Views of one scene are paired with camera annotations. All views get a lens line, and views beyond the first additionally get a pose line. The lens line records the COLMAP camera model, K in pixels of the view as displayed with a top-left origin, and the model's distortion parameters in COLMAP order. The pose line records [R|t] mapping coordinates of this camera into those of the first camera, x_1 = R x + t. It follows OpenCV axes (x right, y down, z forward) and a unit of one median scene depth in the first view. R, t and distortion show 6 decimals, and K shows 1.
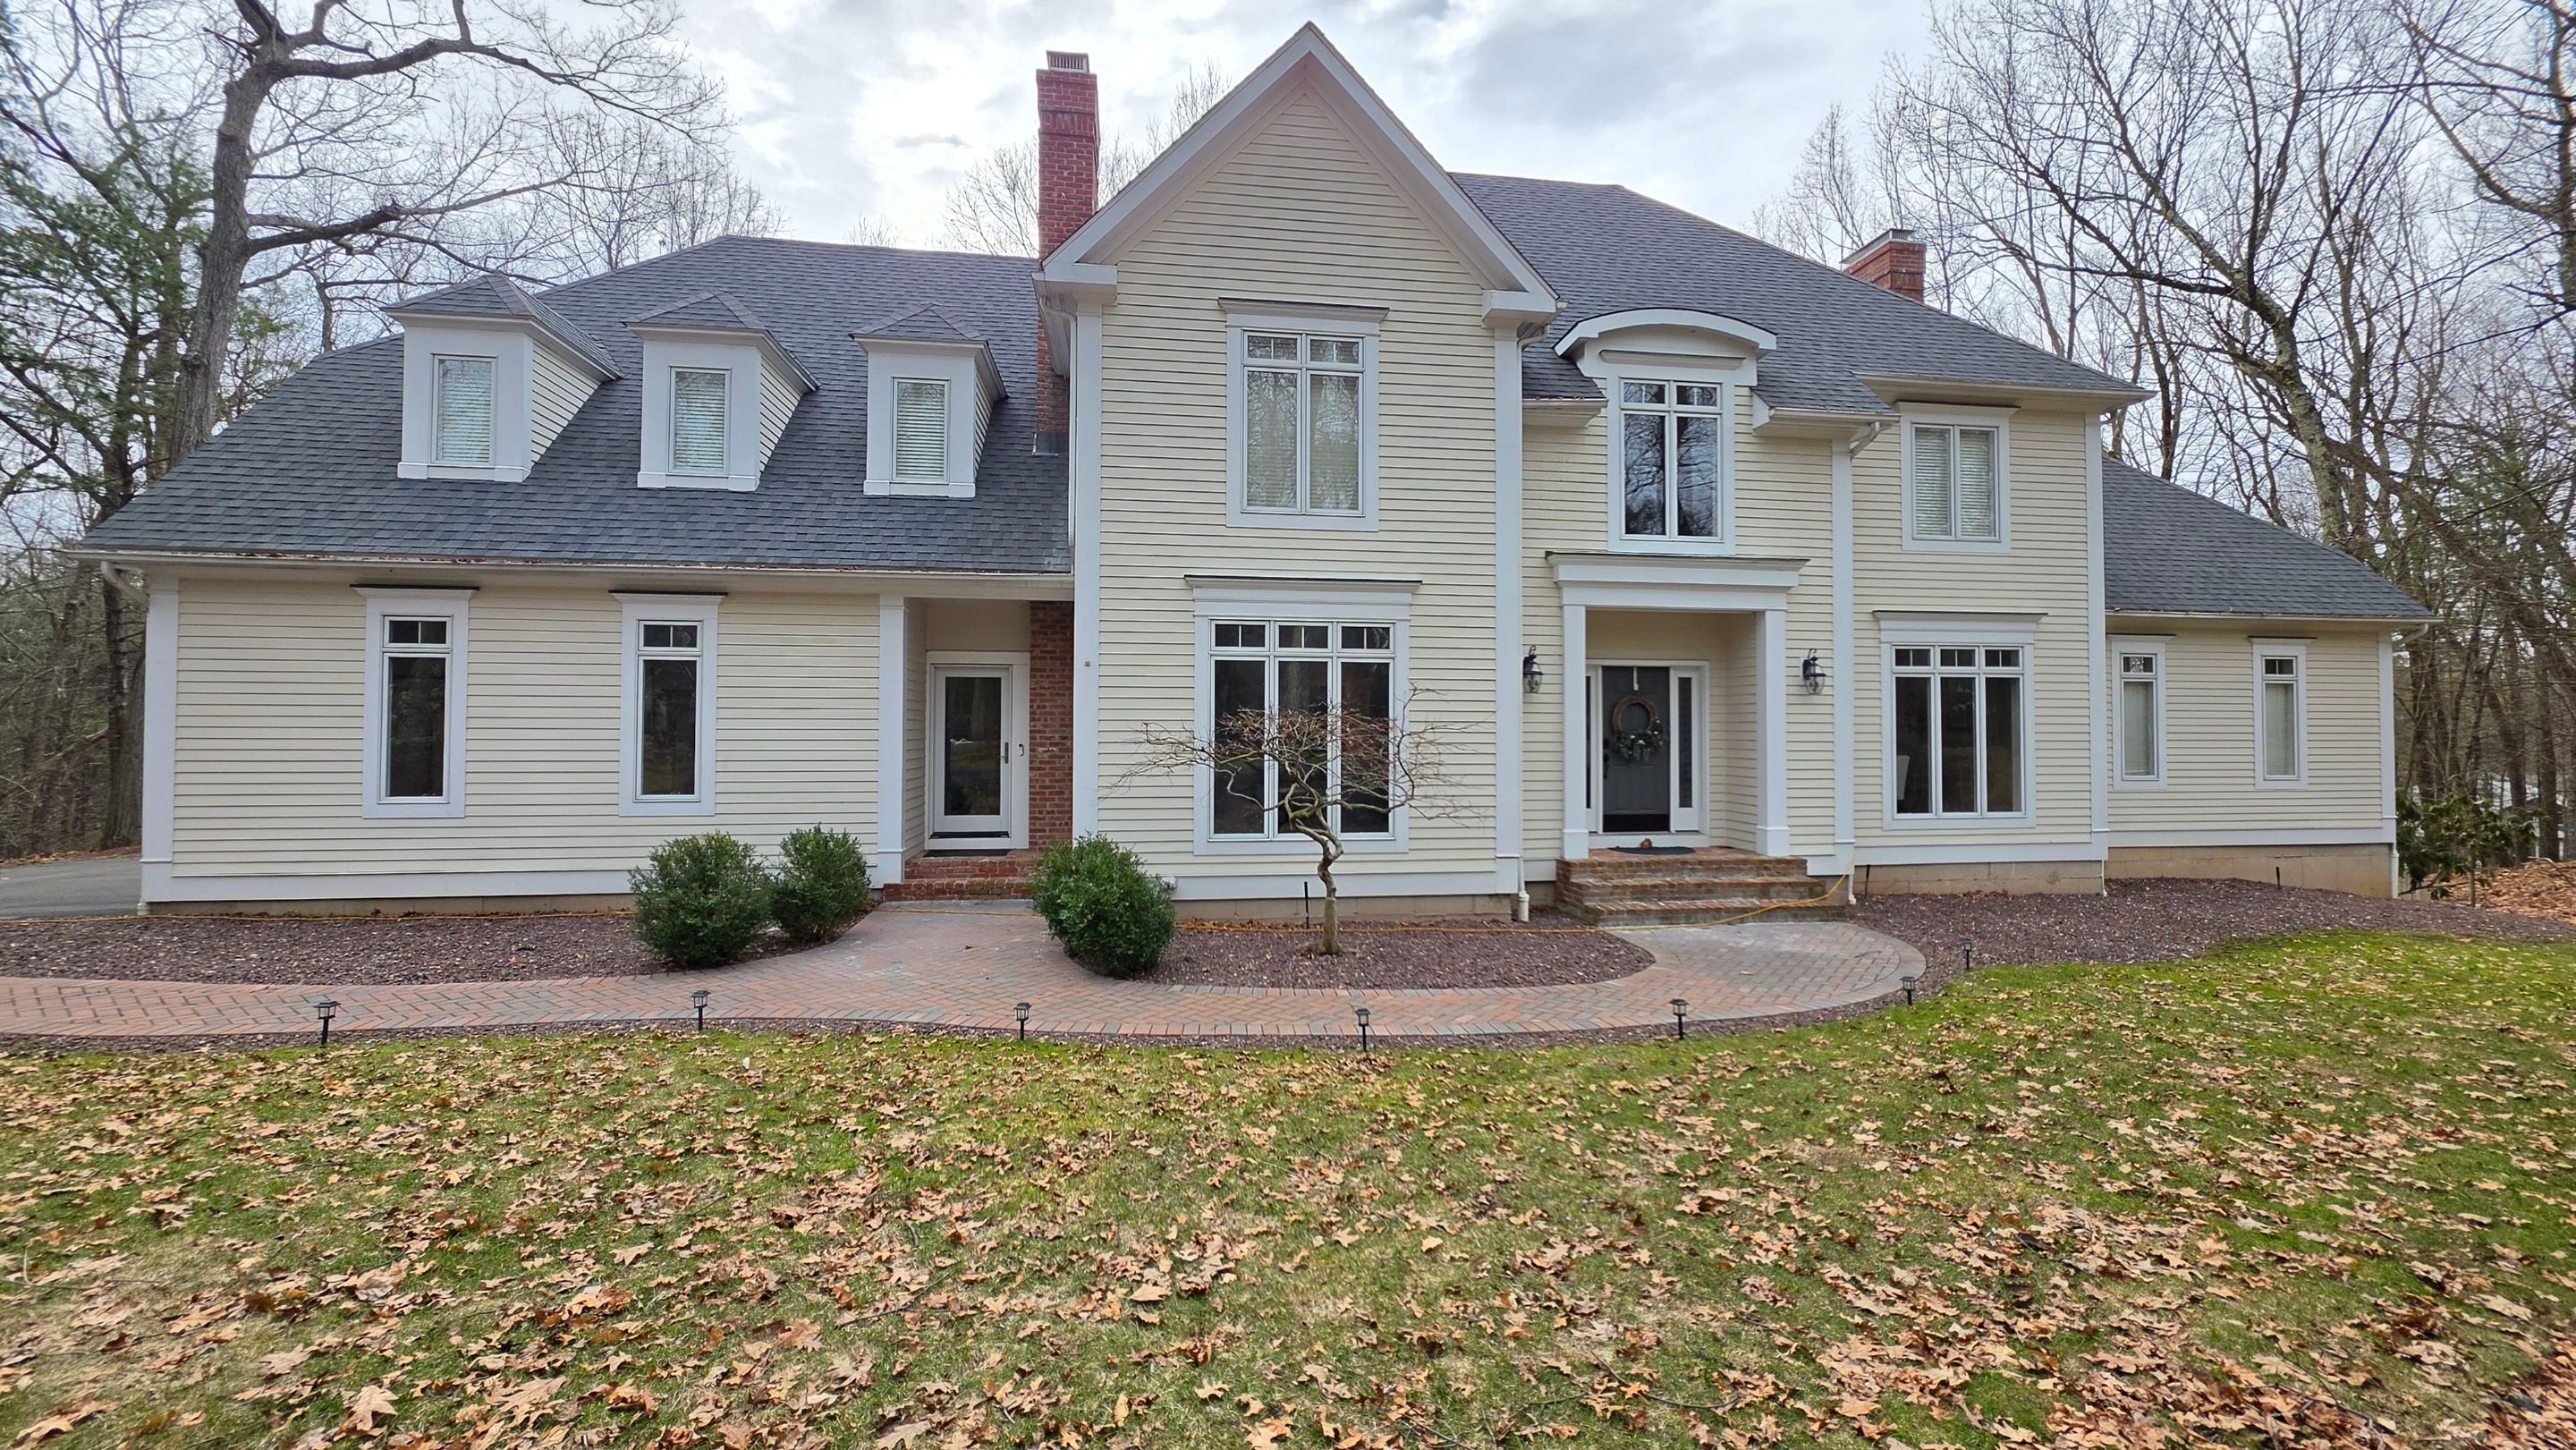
lens RADIAL K [[1032.8, 0, 1290.2], [0, 1032.8, 724.2], [0, 0, 1]] dist [0.000936, -0.000031]
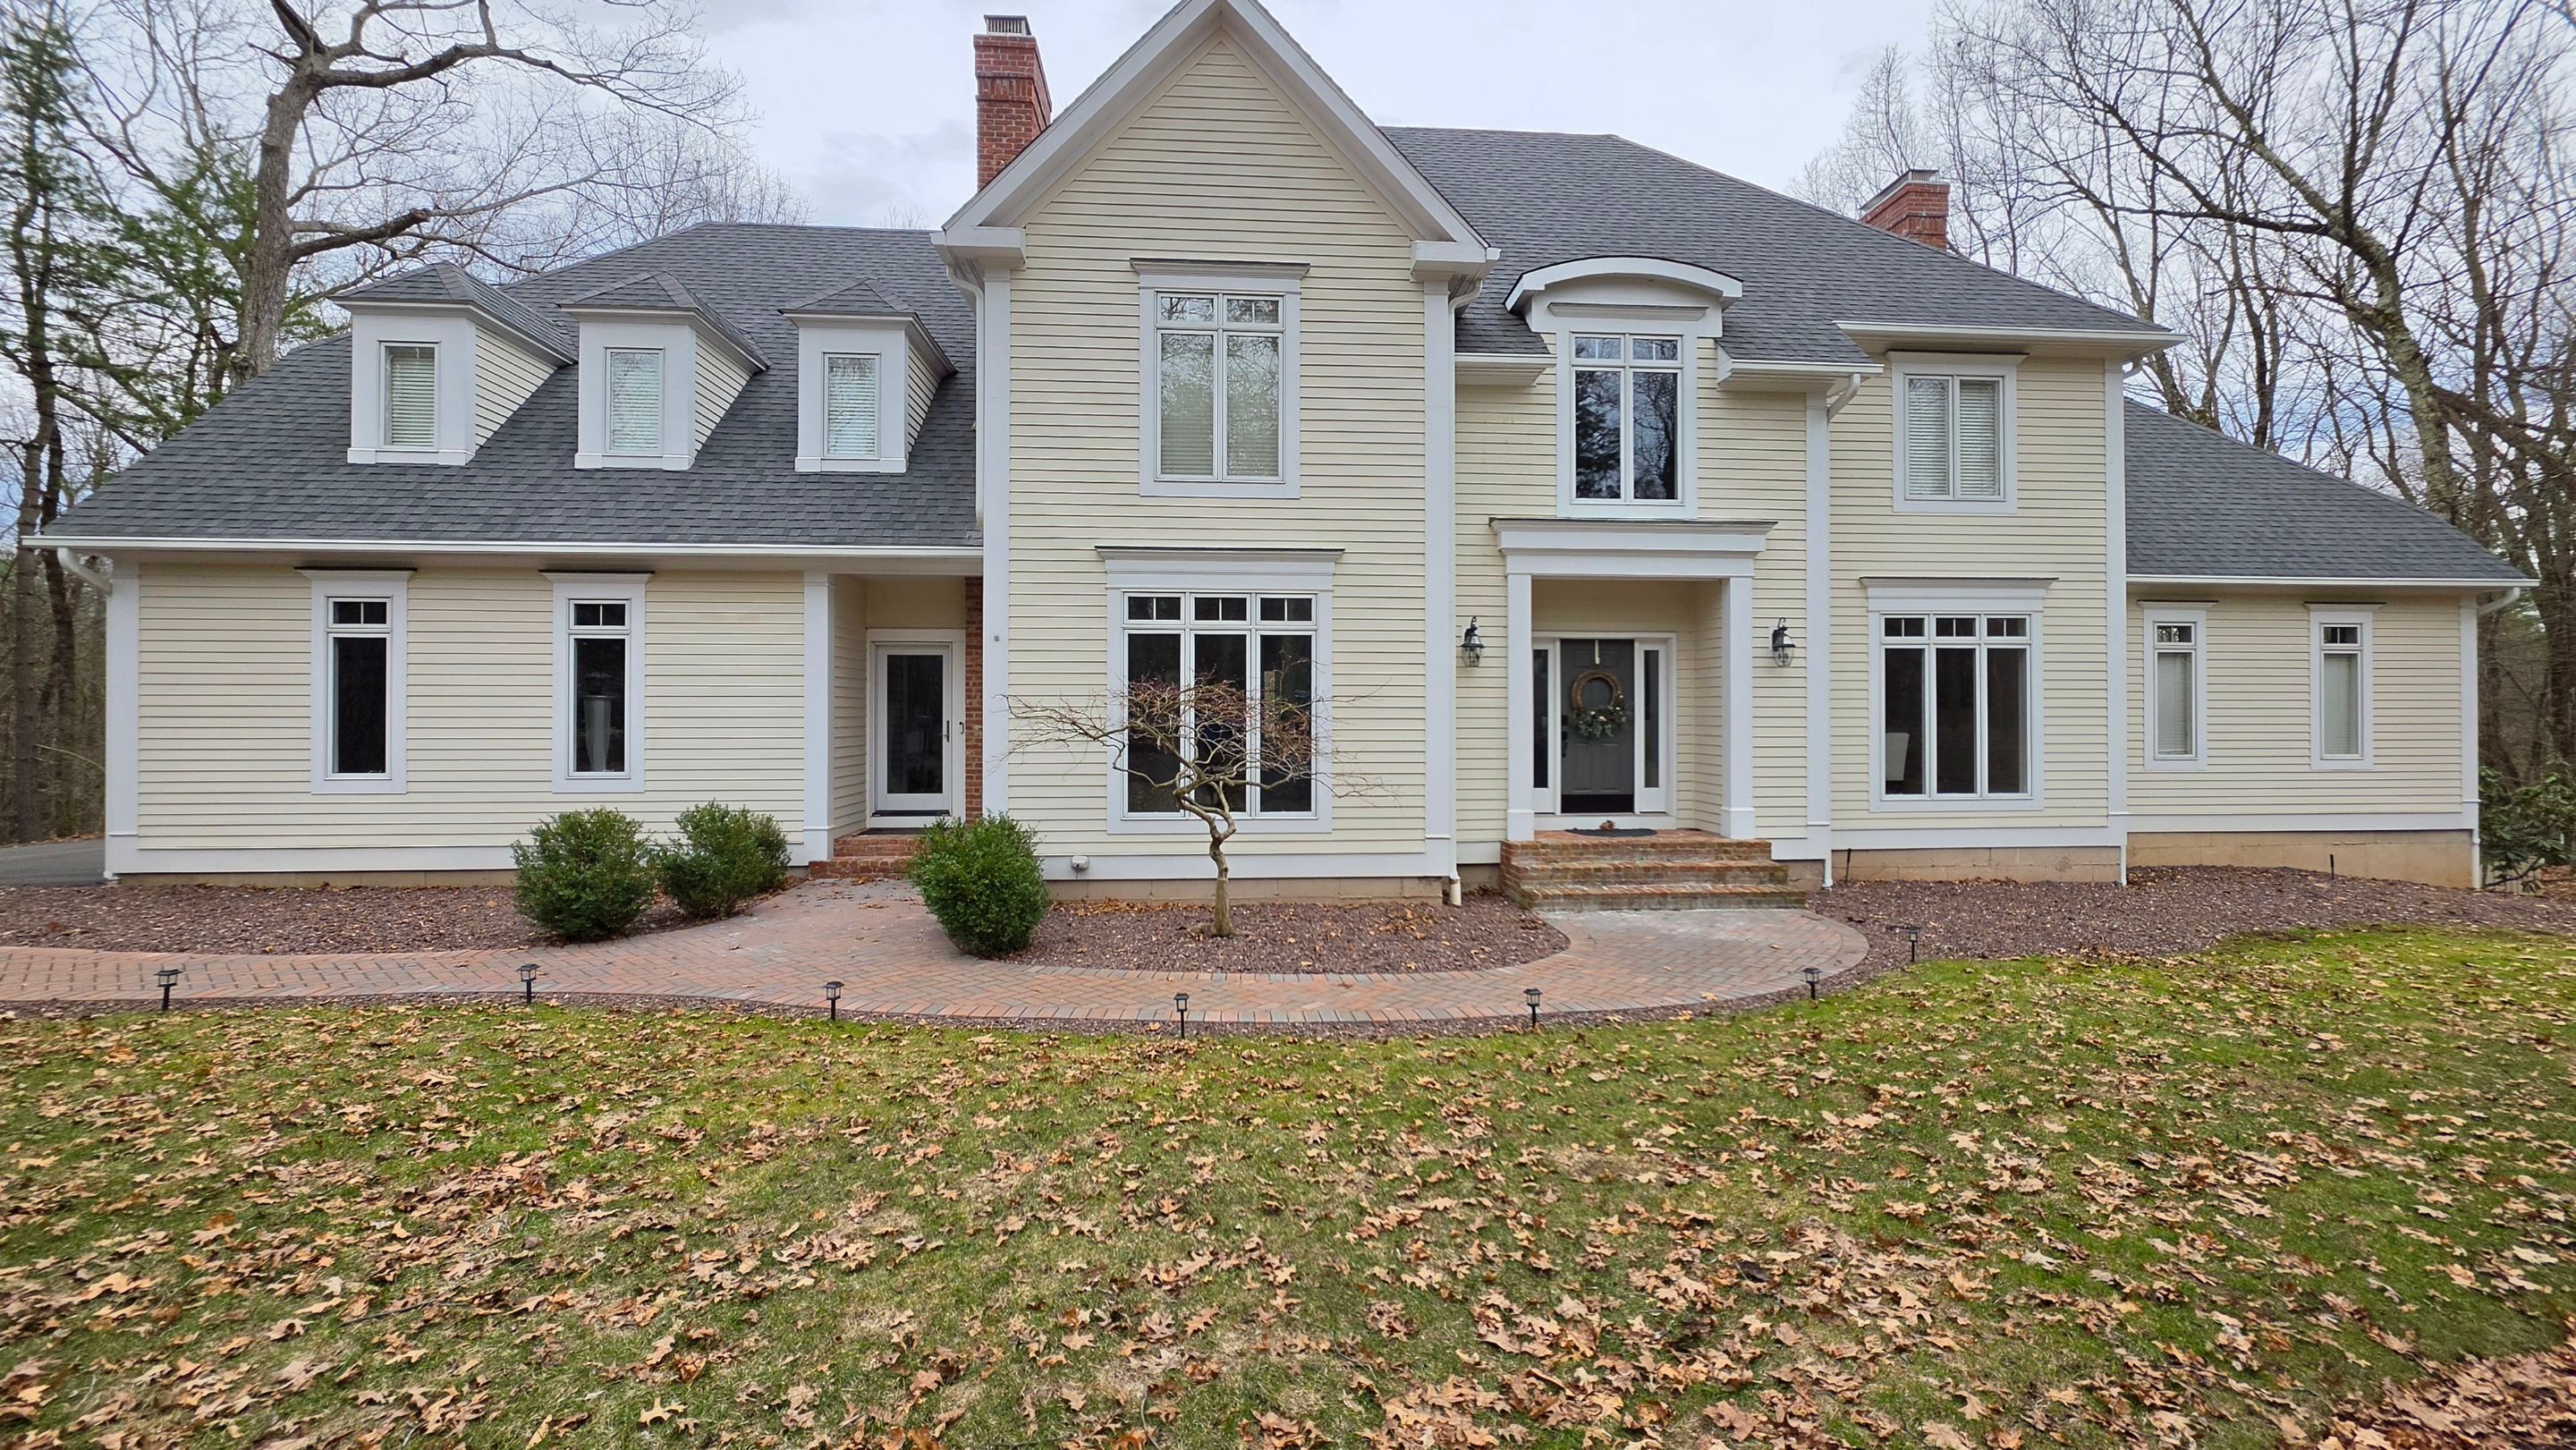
lens RADIAL K [[1030.7, 0, 1288.0], [0, 1030.7, 725.0], [0, 0, 1]] dist [0.000041, 0.000374]
pose [[0.997482, -0.002294, -0.070889, 0.120314], [0.003387, 0.999877, 0.015316, 0.007791], [0.070845, -0.015518, 0.997367, 0.034646]]
